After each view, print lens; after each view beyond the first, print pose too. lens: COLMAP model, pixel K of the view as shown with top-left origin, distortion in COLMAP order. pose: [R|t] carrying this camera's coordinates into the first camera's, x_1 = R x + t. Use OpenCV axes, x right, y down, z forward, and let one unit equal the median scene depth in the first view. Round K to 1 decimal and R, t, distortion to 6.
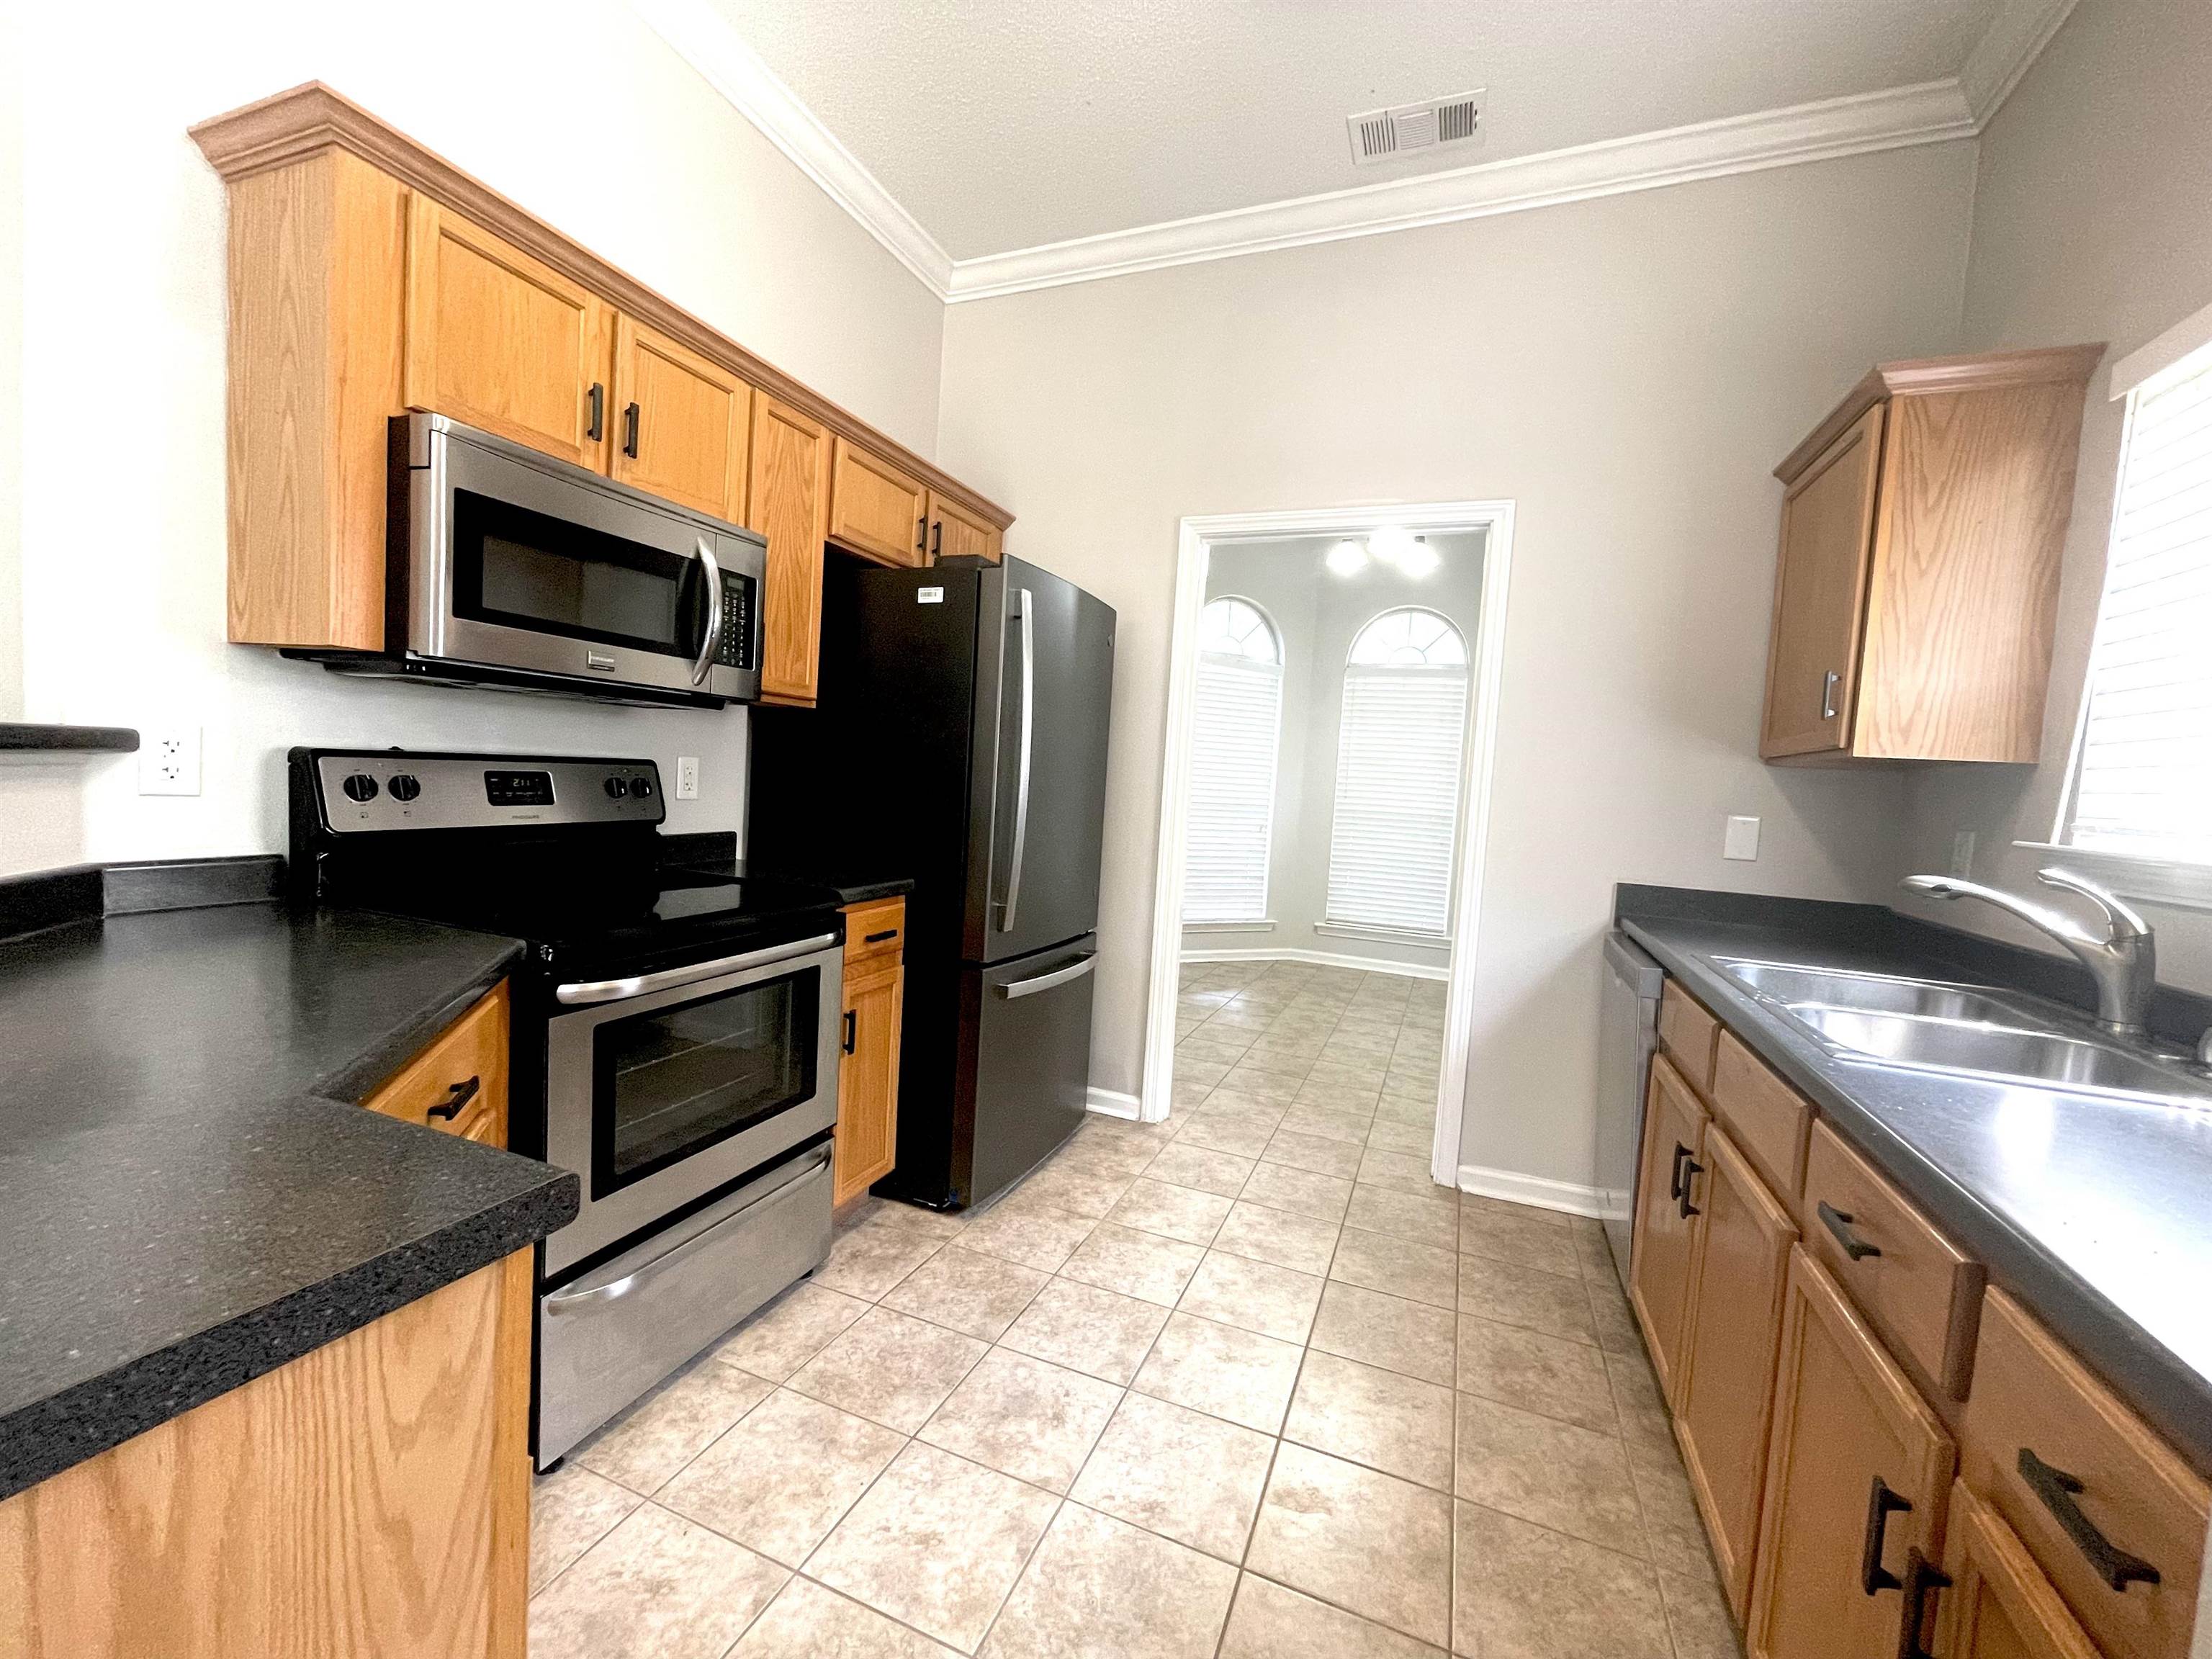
lens RADIAL K [[898.9, 0, 1106.0], [0, 898.9, 829.5], [0, 0, 1]] dist [0.001674, 0.000494]
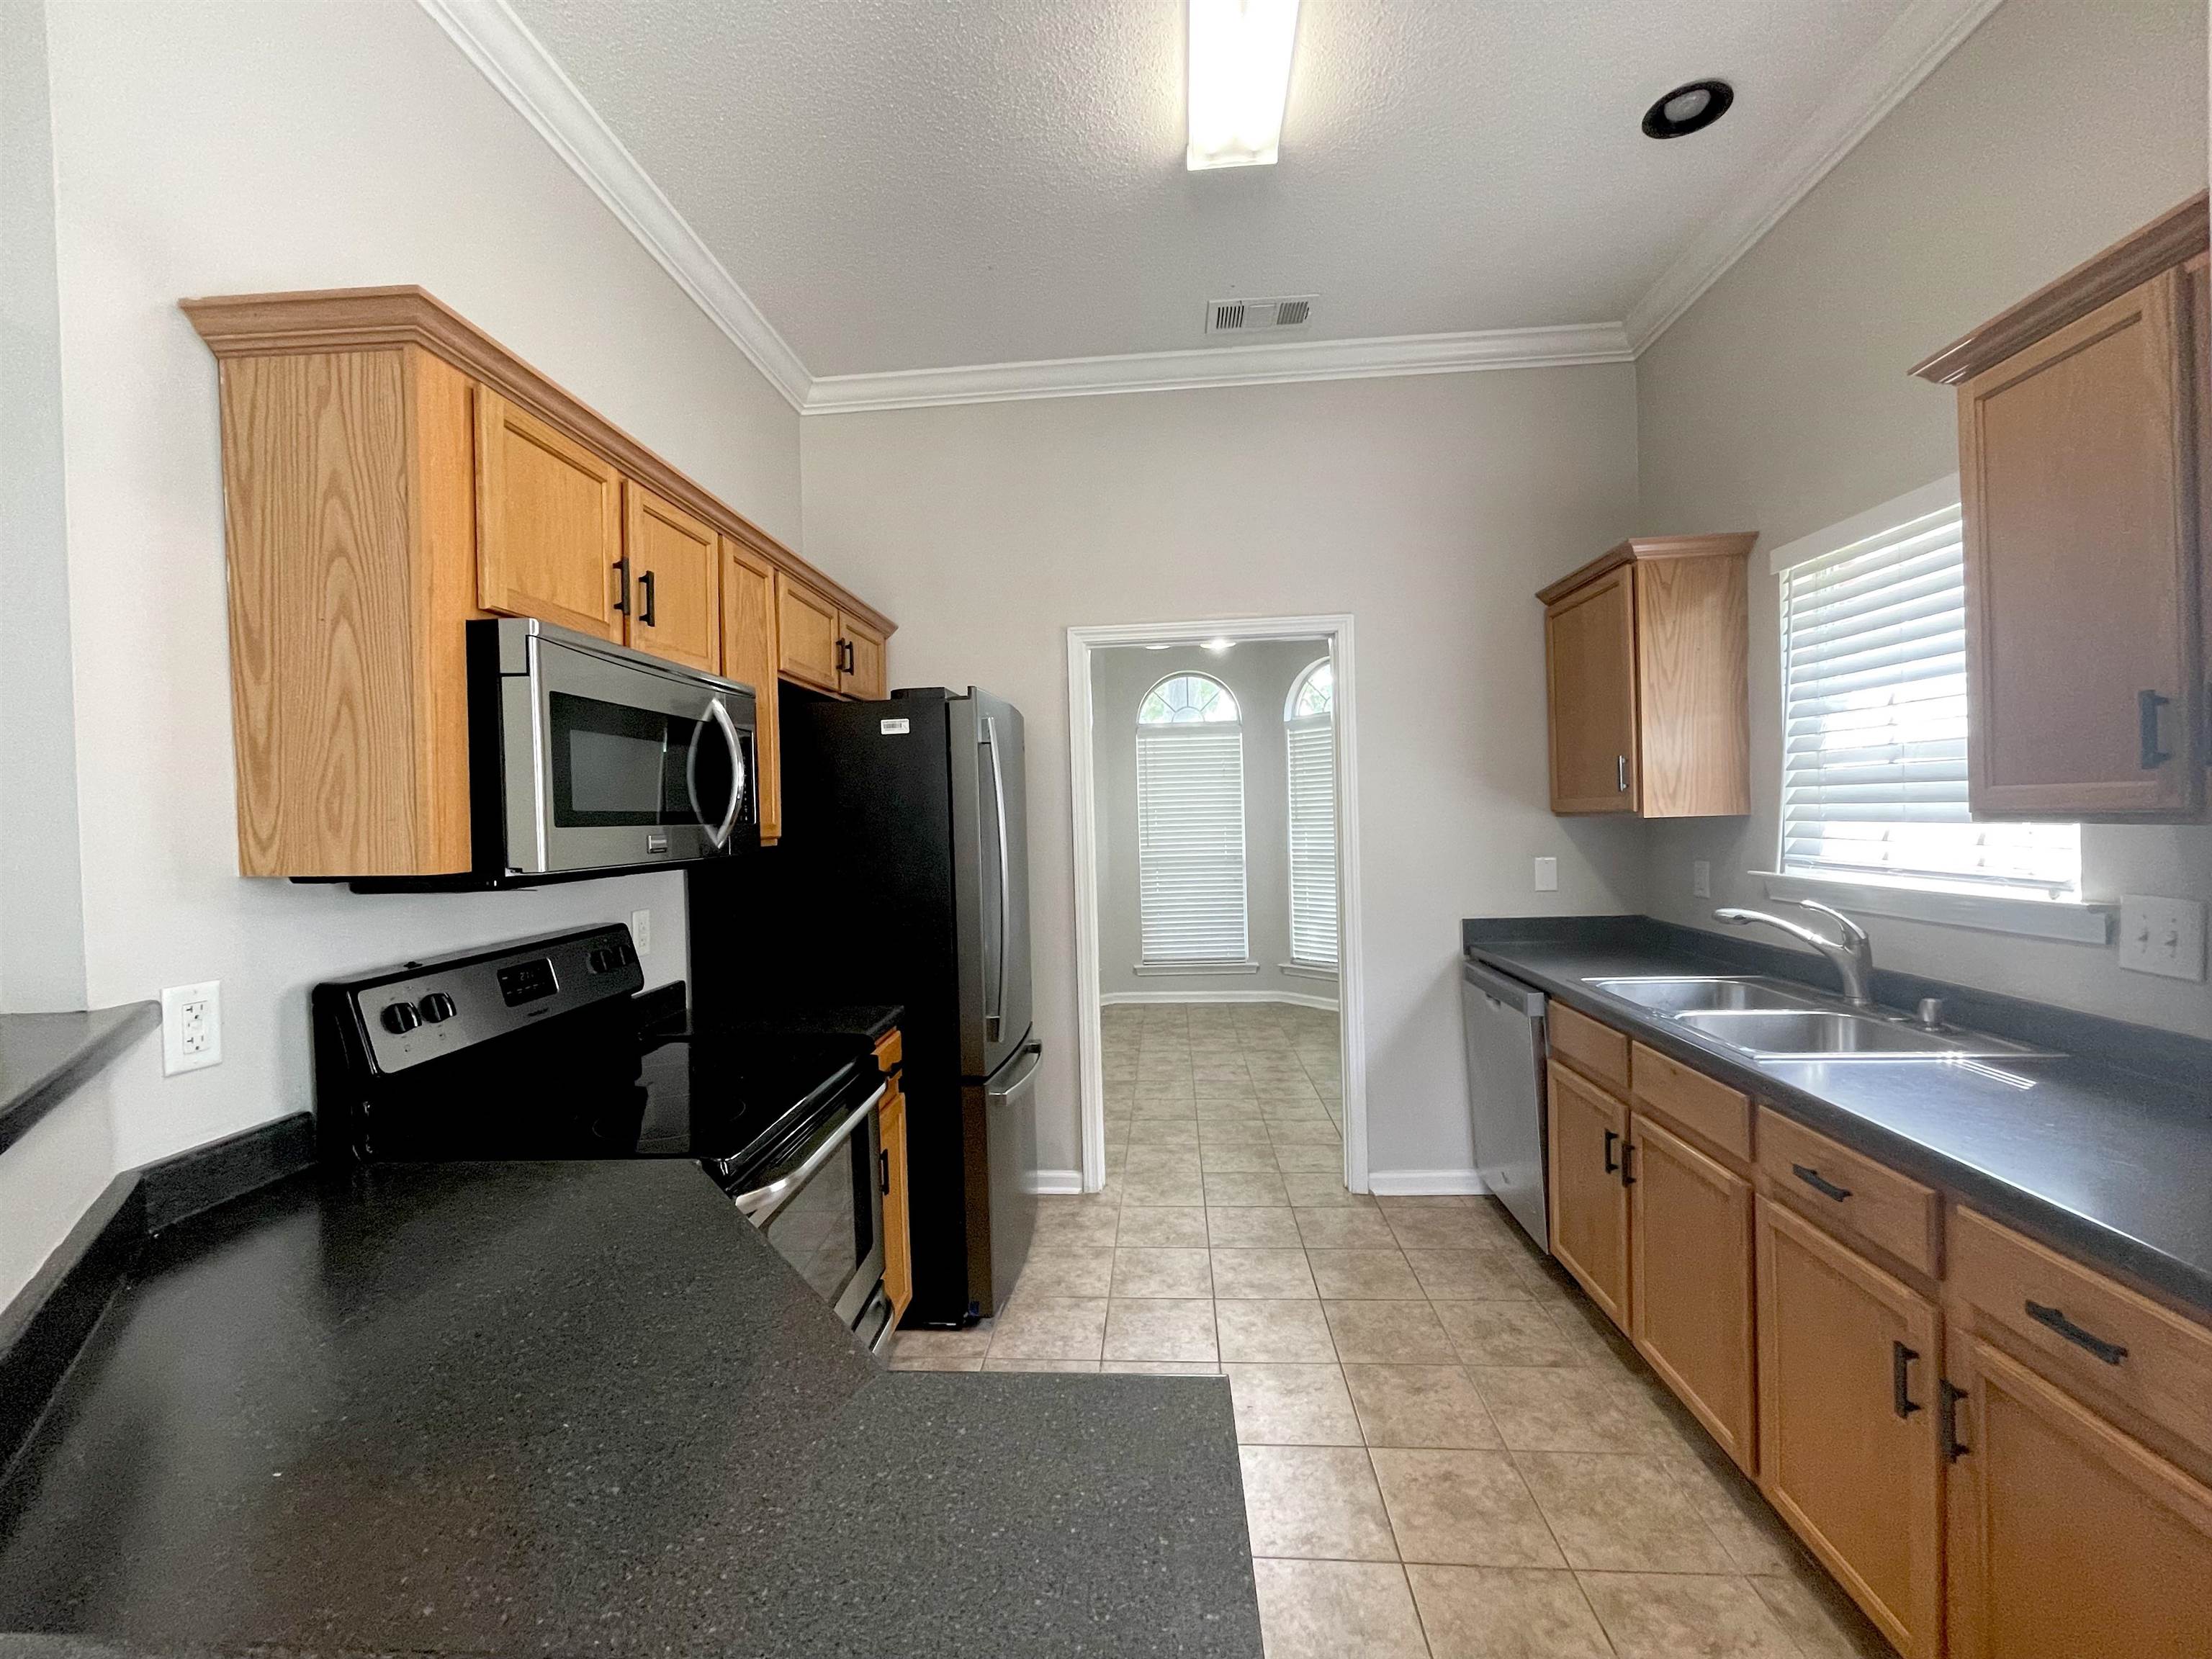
lens RADIAL K [[896.2, 0, 1106.0], [0, 896.2, 829.5], [0, 0, 1]] dist [-0.000909, 0.000188]
pose [[0.948078, -0.092626, 0.304250, -0.301034], [0.104920, 0.994184, -0.024272, -0.097467], [-0.300232, 0.054933, 0.952283, -0.041265]]
